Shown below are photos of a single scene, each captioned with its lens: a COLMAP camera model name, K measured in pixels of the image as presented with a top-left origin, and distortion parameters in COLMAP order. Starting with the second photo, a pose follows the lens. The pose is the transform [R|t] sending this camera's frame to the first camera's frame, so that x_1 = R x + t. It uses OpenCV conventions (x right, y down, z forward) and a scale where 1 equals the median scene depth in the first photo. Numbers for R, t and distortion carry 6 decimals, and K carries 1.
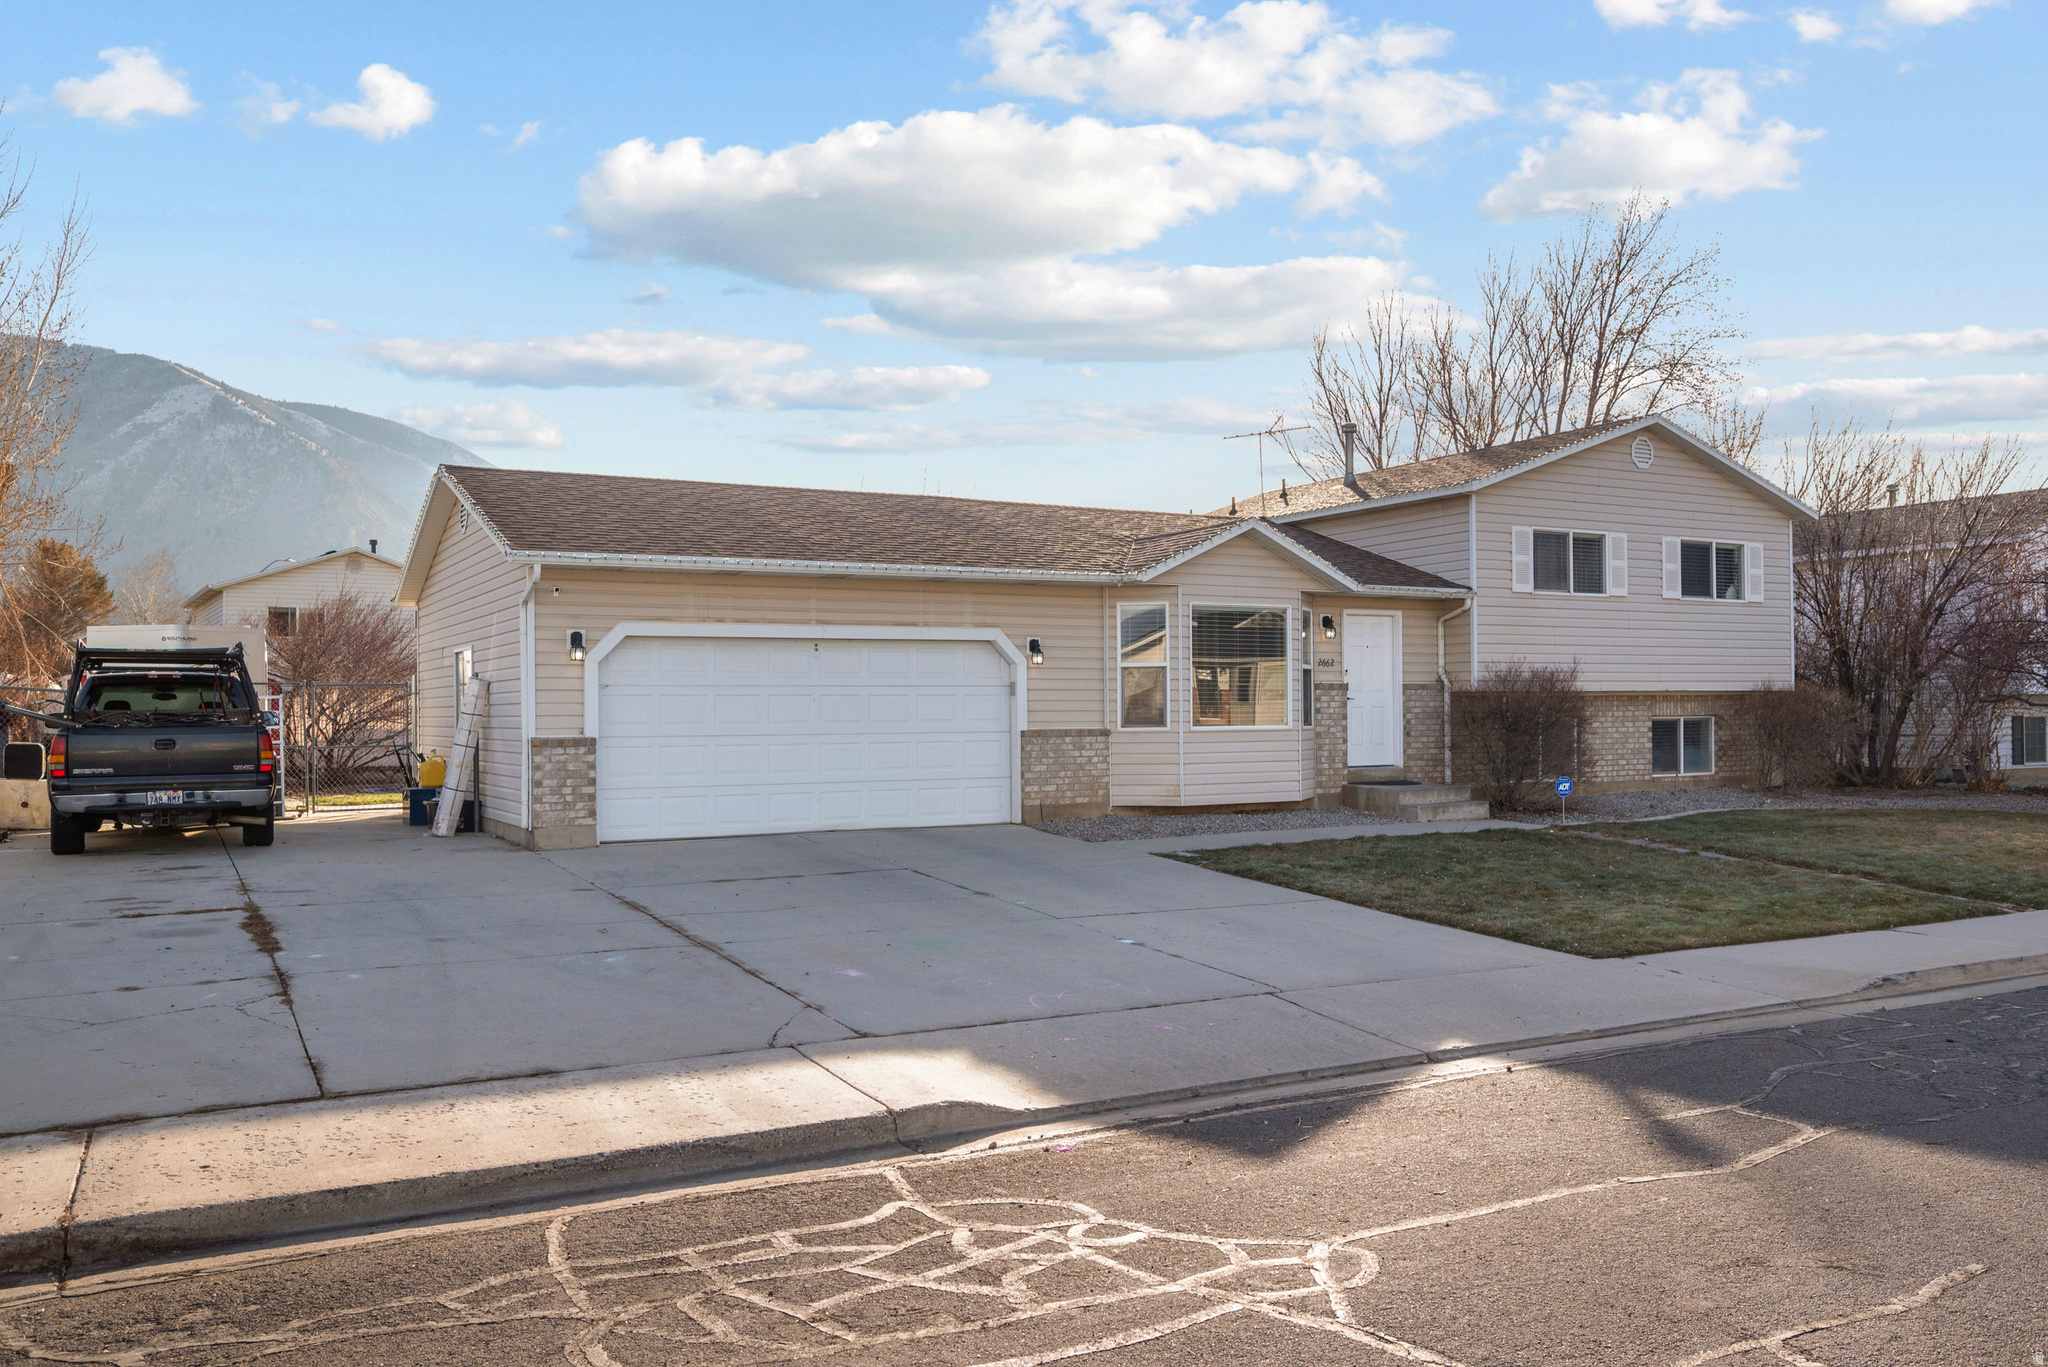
lens RADIAL K [[1568.3, 0, 941.1], [0, 1568.3, 691.3], [0, 0, 1]] dist [-0.004225, -0.000701]
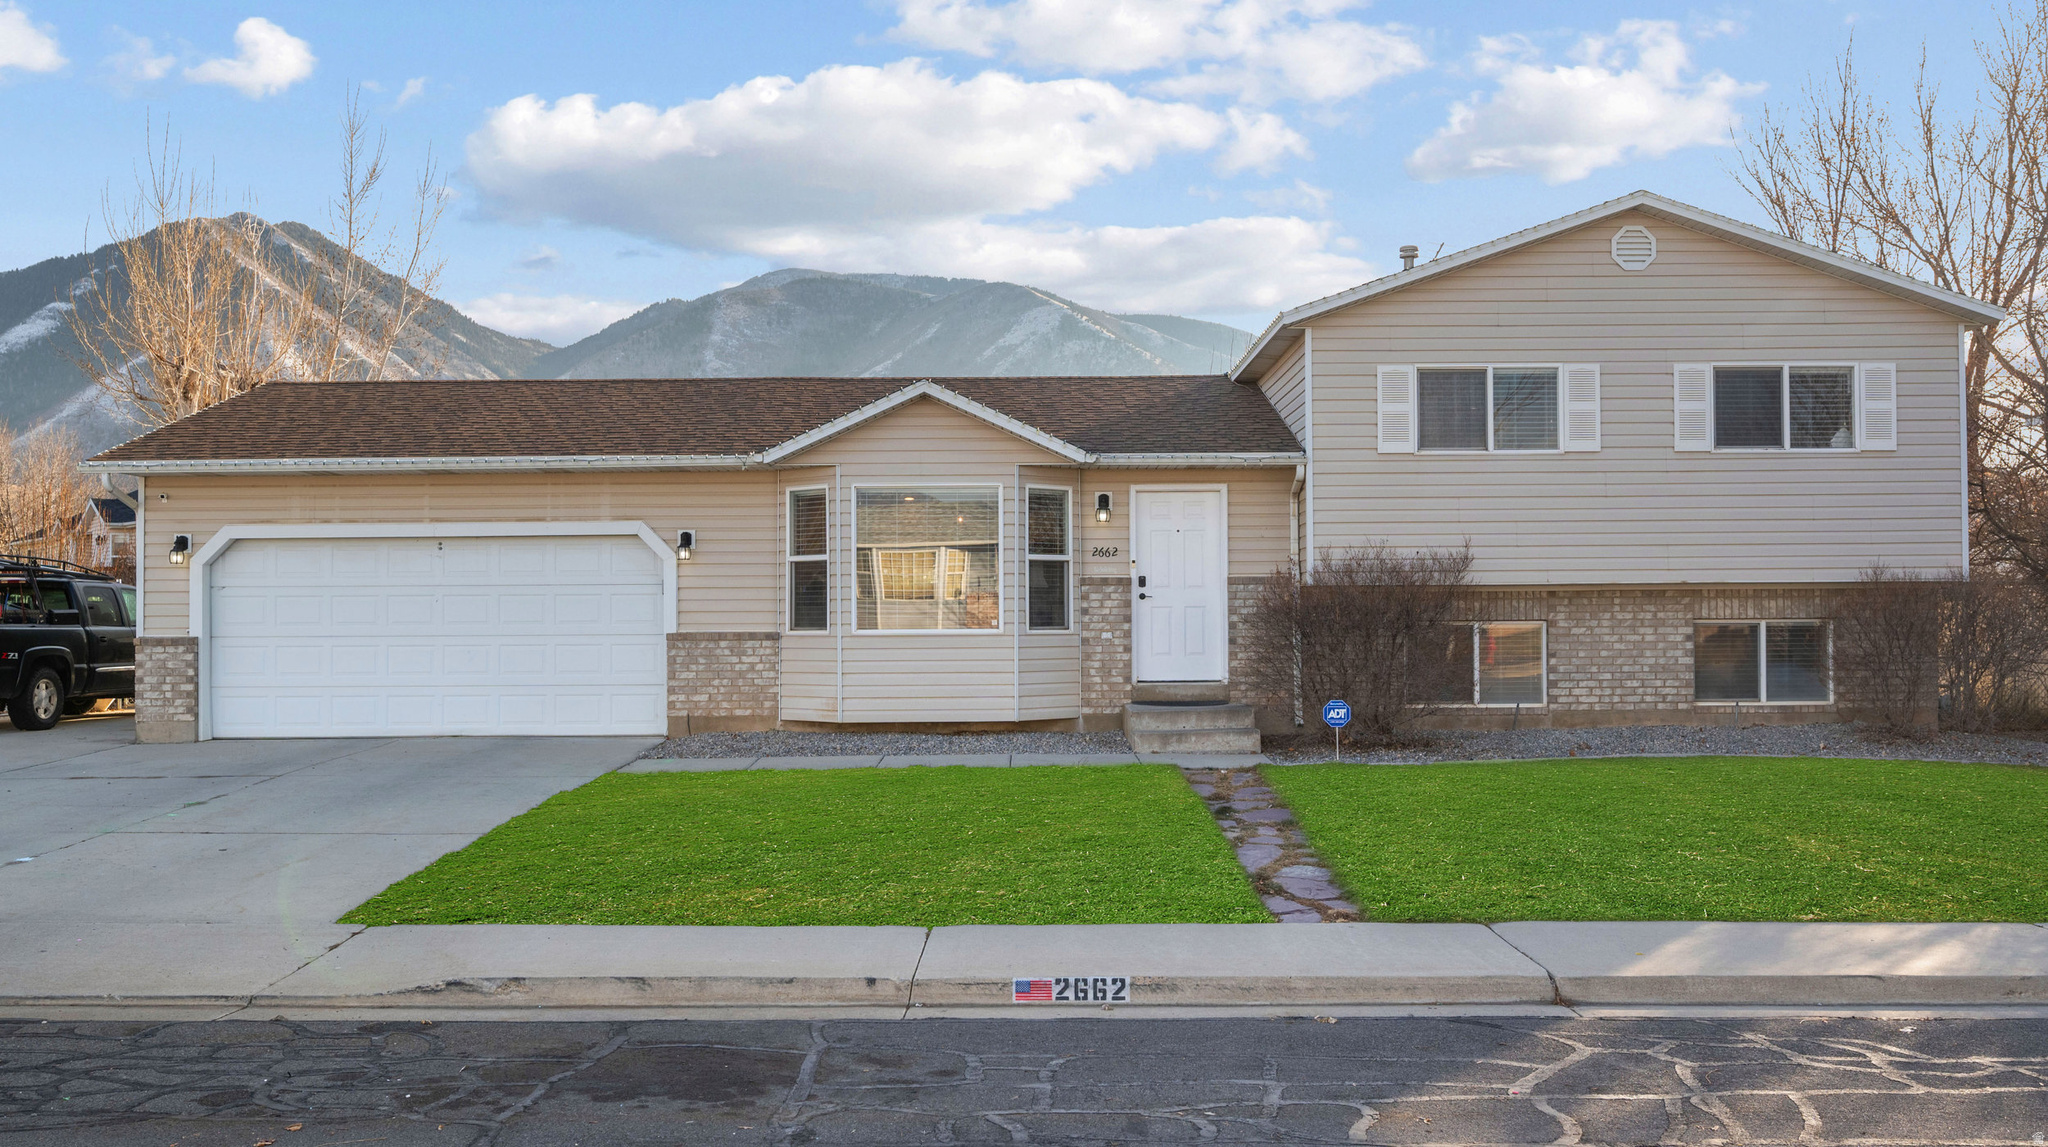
lens RADIAL K [[1636.9, 0, 1015.6], [0, 1636.9, 607.5], [0, 0, 1]] dist [-0.007592, -0.002265]
pose [[0.881447, -0.001617, -0.472281, 0.608289], [0.005889, 0.999954, 0.007566, 0.003754], [0.472247, -0.009450, 0.881416, 0.236887]]
